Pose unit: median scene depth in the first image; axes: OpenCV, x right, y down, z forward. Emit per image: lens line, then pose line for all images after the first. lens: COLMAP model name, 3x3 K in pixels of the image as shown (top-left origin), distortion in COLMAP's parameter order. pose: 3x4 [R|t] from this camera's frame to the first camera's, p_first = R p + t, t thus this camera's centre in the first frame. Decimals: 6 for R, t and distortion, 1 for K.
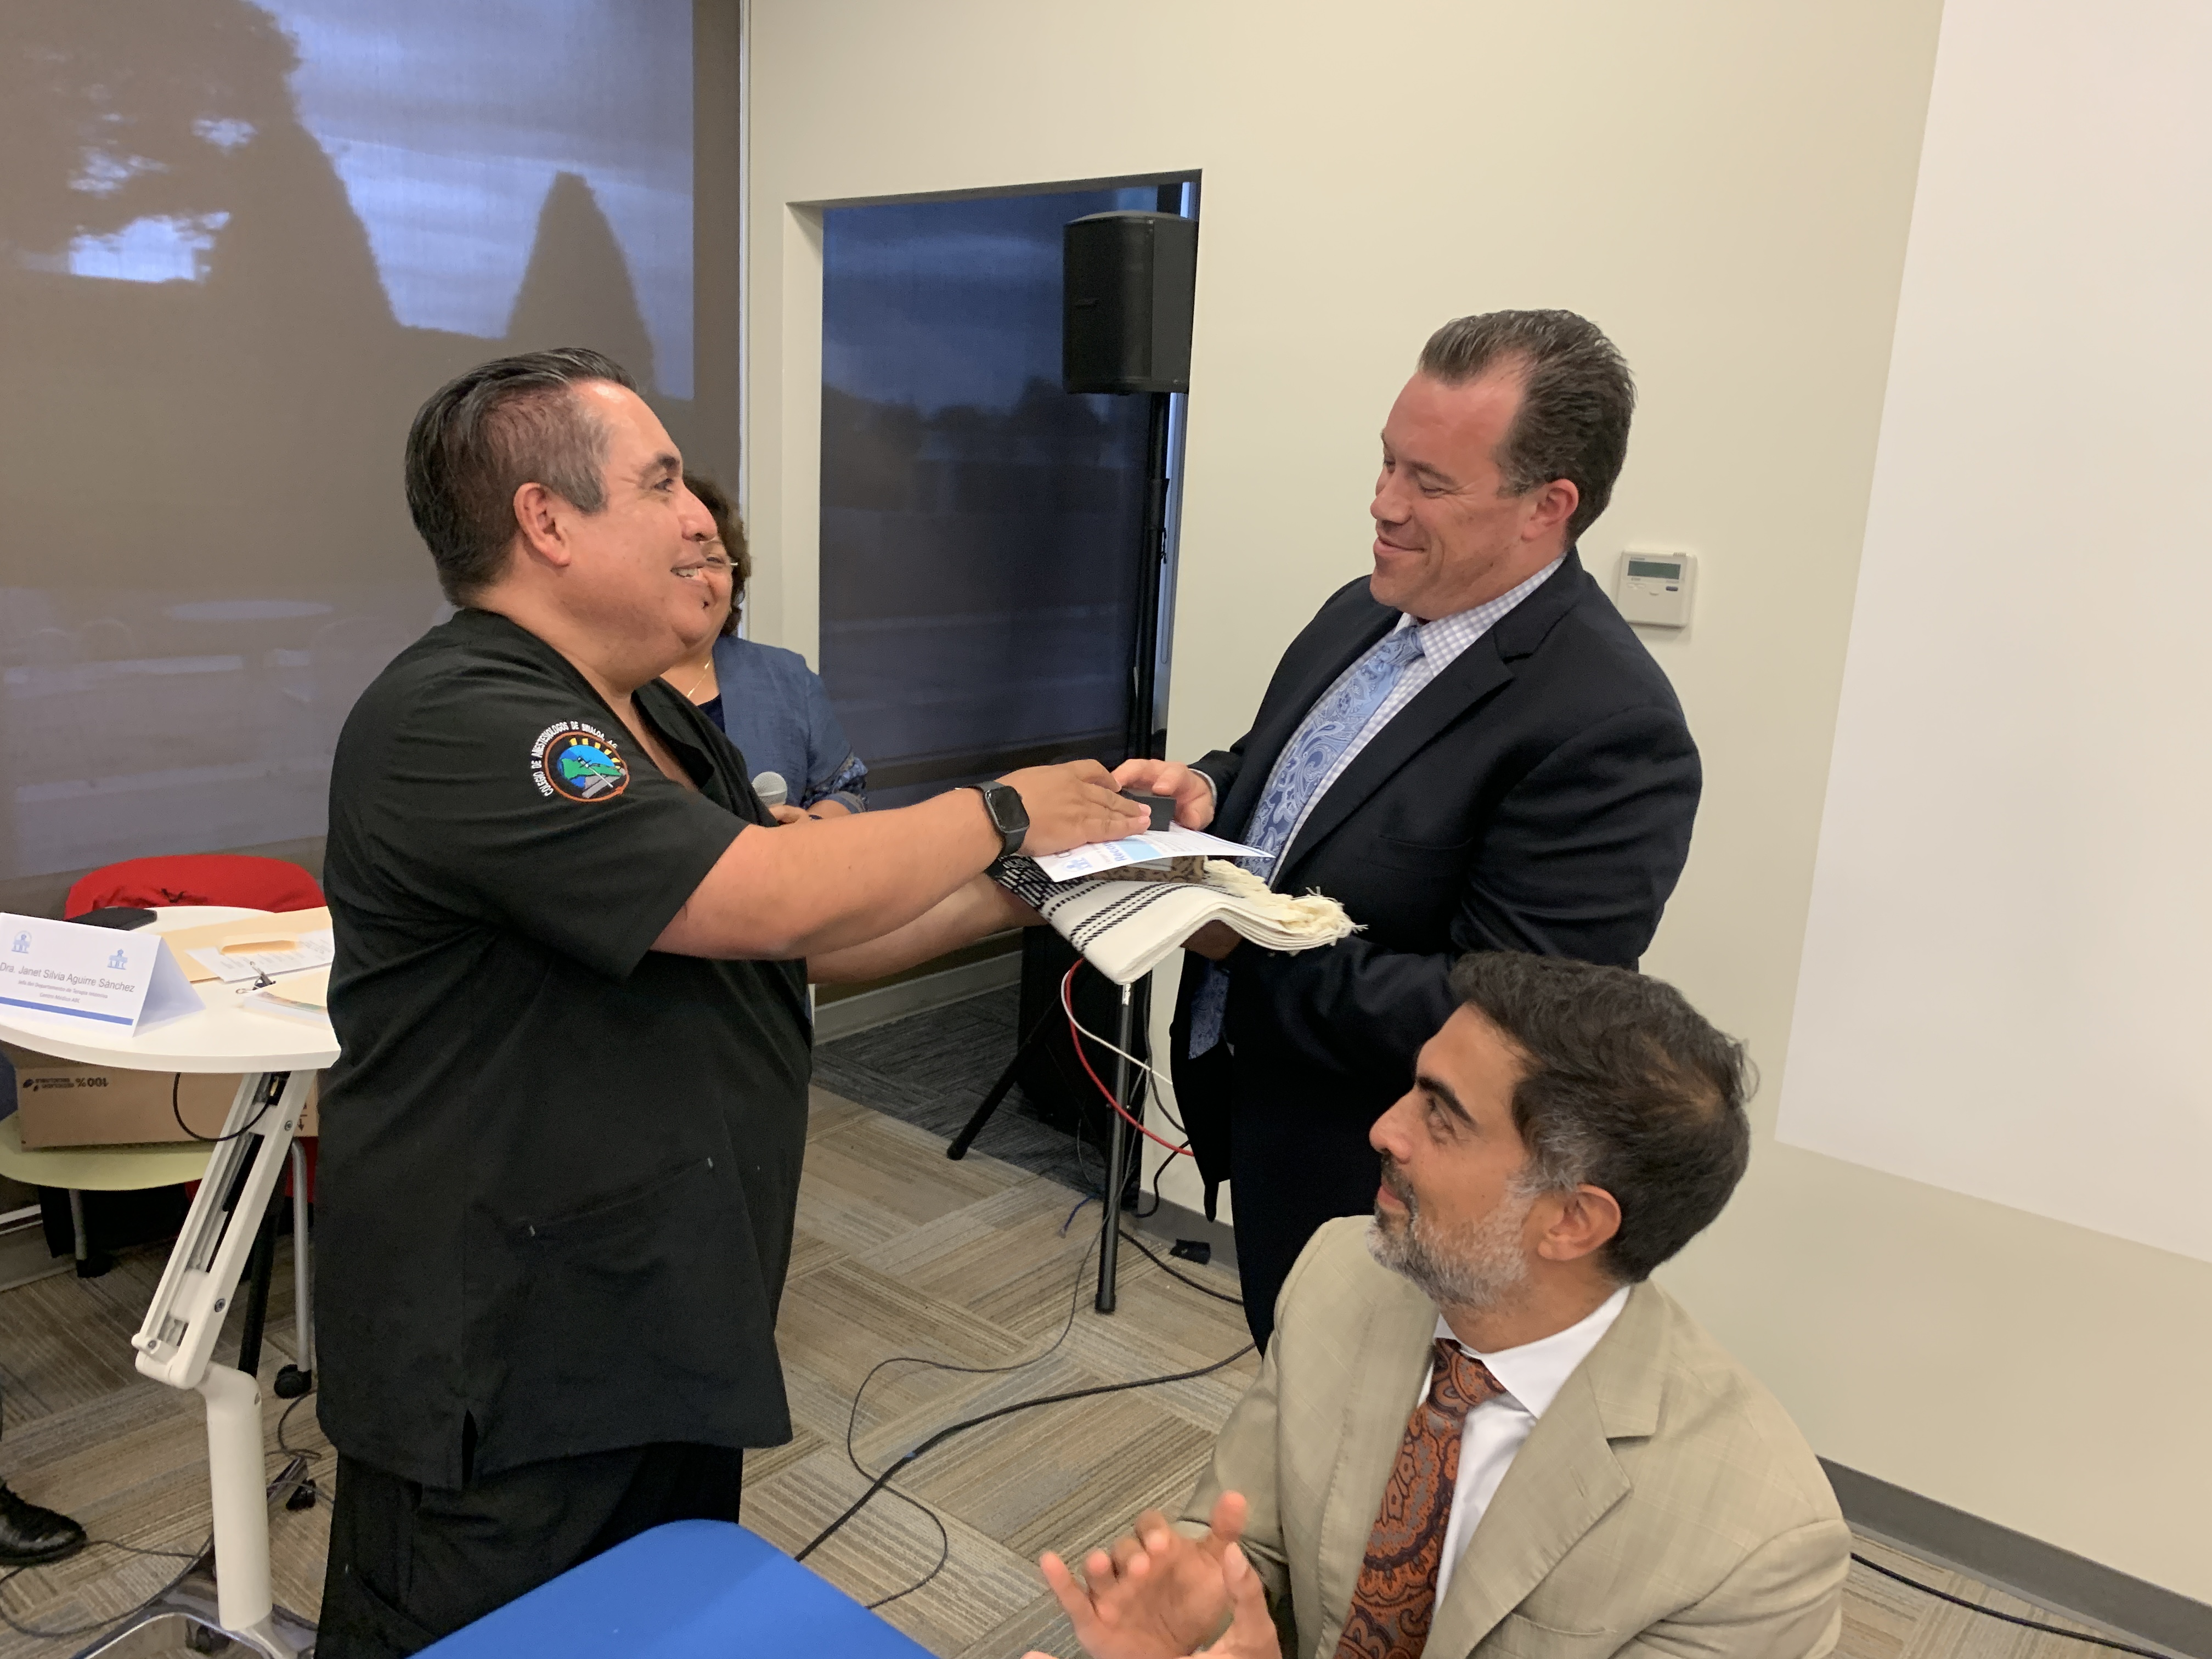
lens RADIAL K [[1724.3, 0, 1082.4], [0, 1724.3, 845.2], [0, 0, 1]] dist [0.023405, -0.019203]
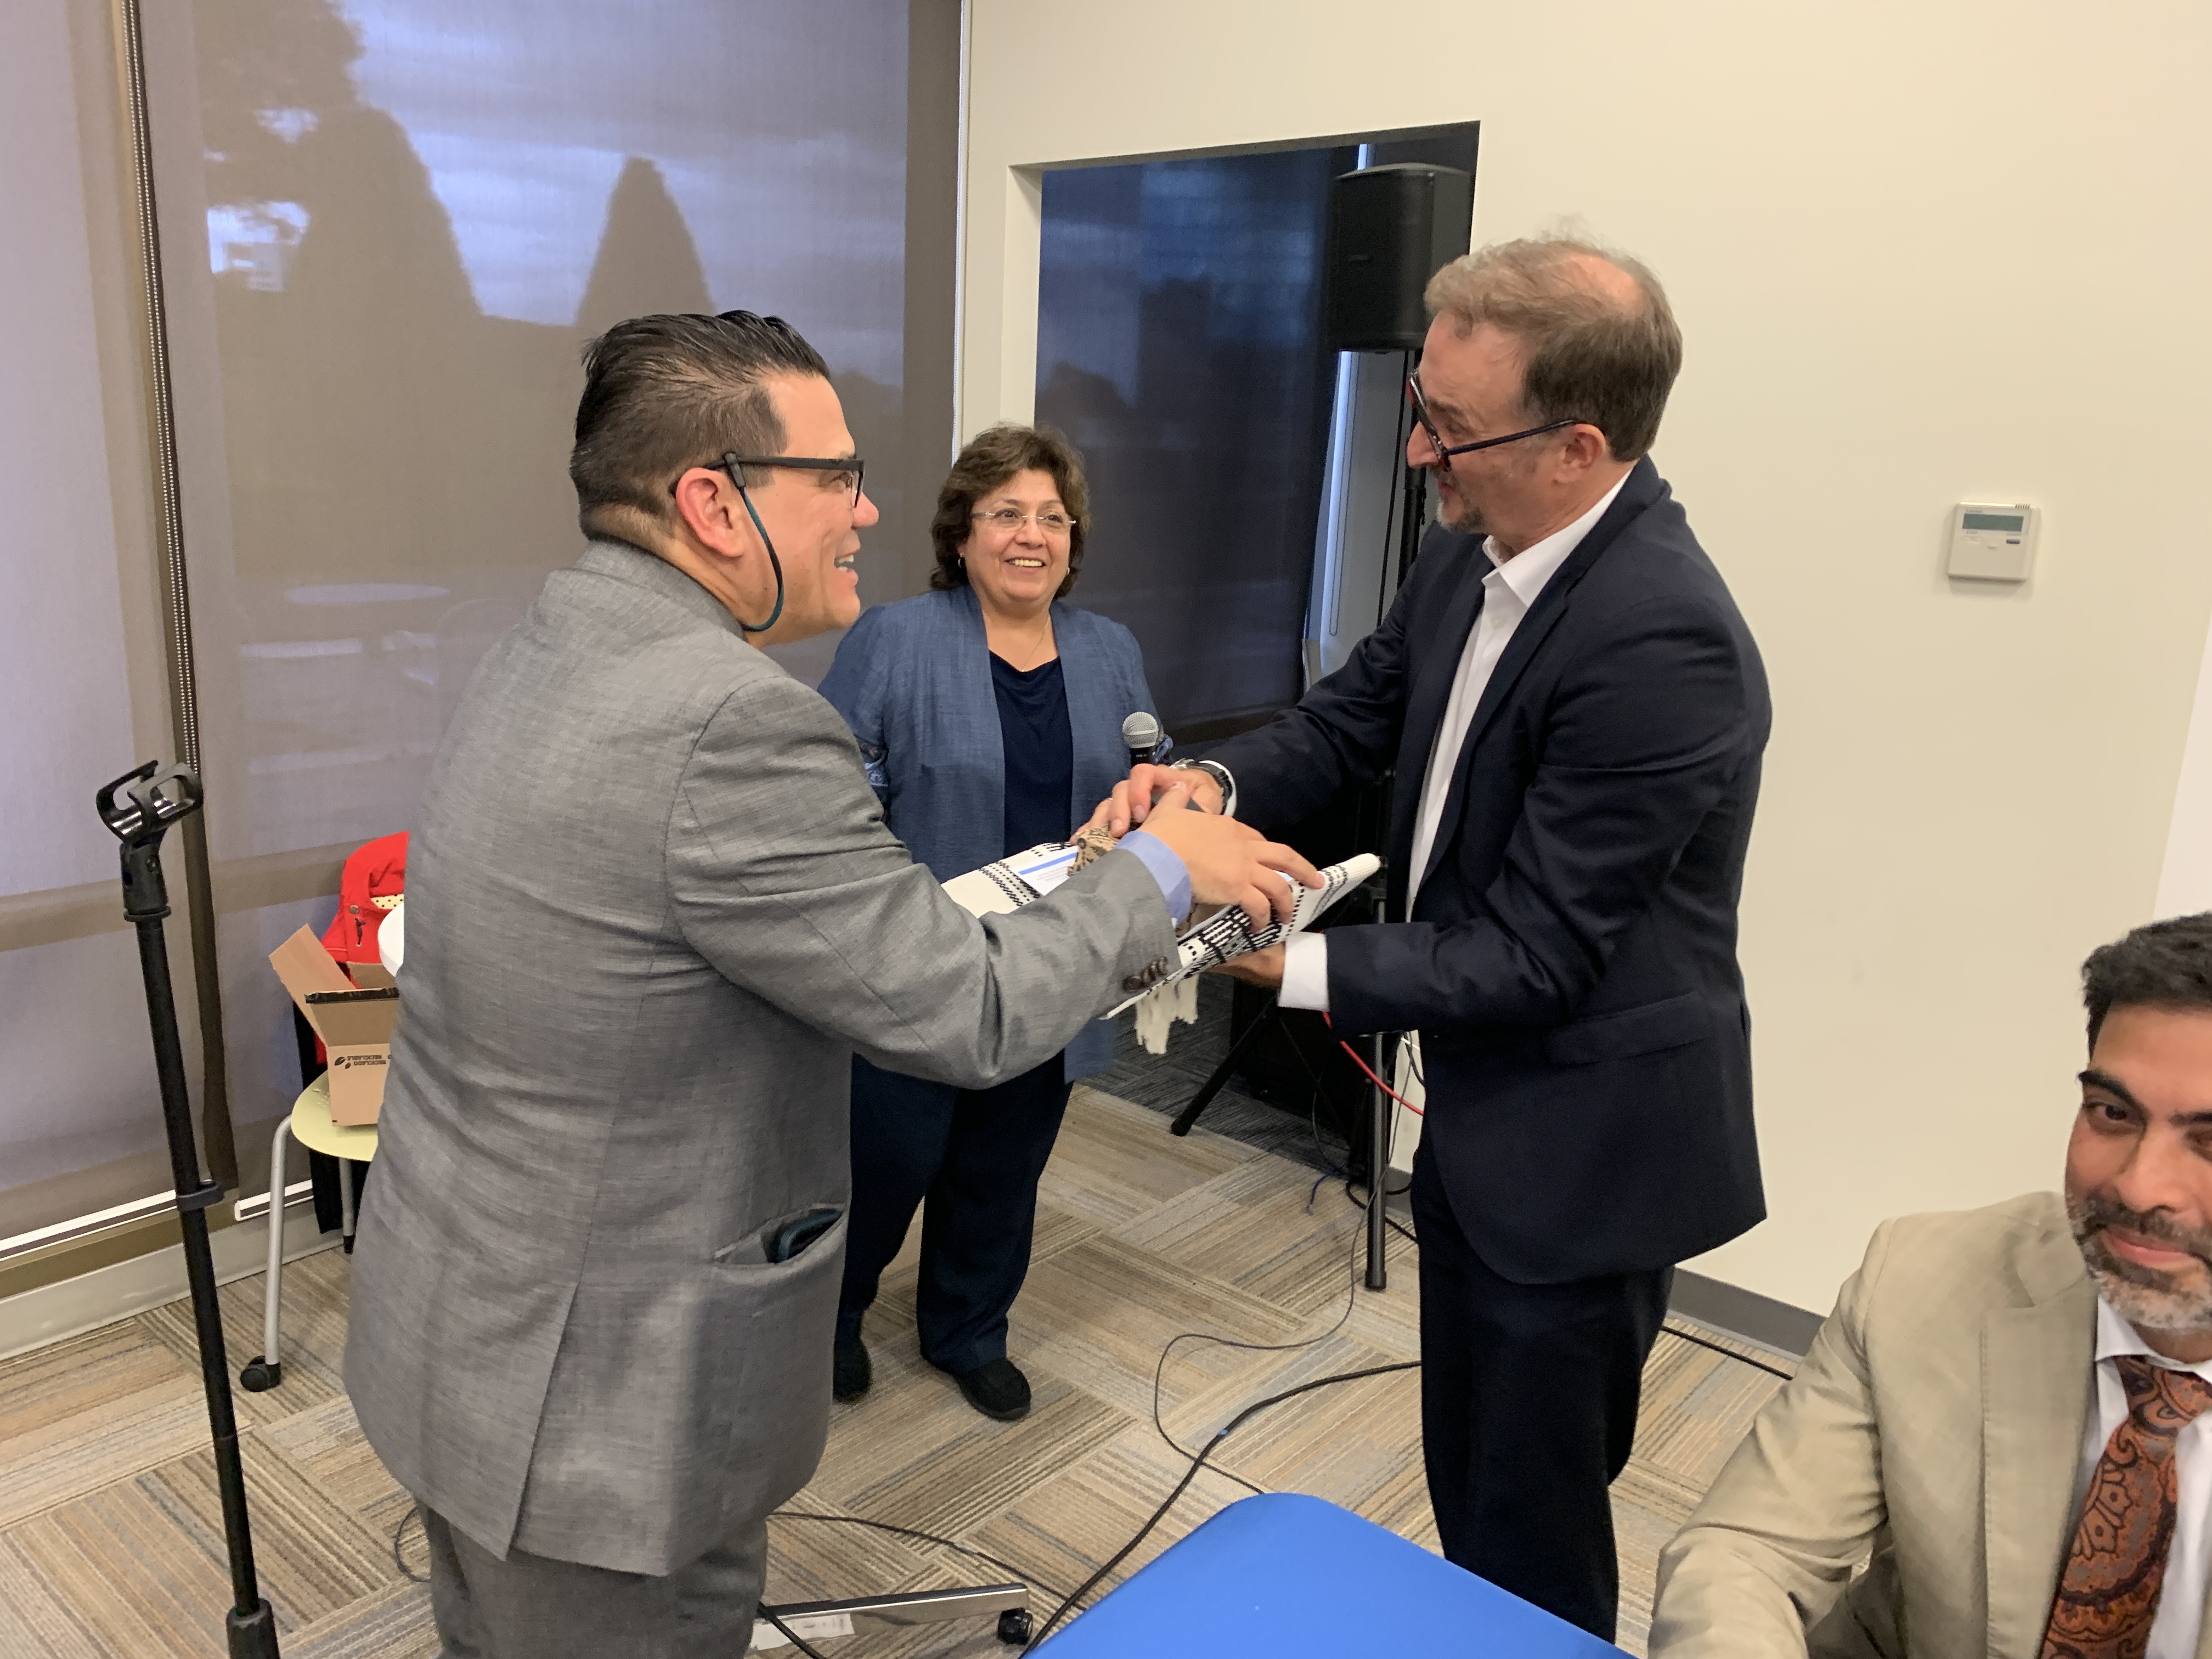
lens RADIAL K [[1724.3, 0, 1083.9], [0, 1724.3, 836.4], [0, 0, 1]] dist [0.023405, -0.019203]
pose [[0.999892, -0.003880, -0.014208, -0.125601], [0.003914, 0.999990, 0.002373, 0.009398], [0.014198, -0.002429, 0.999896, 0.015348]]
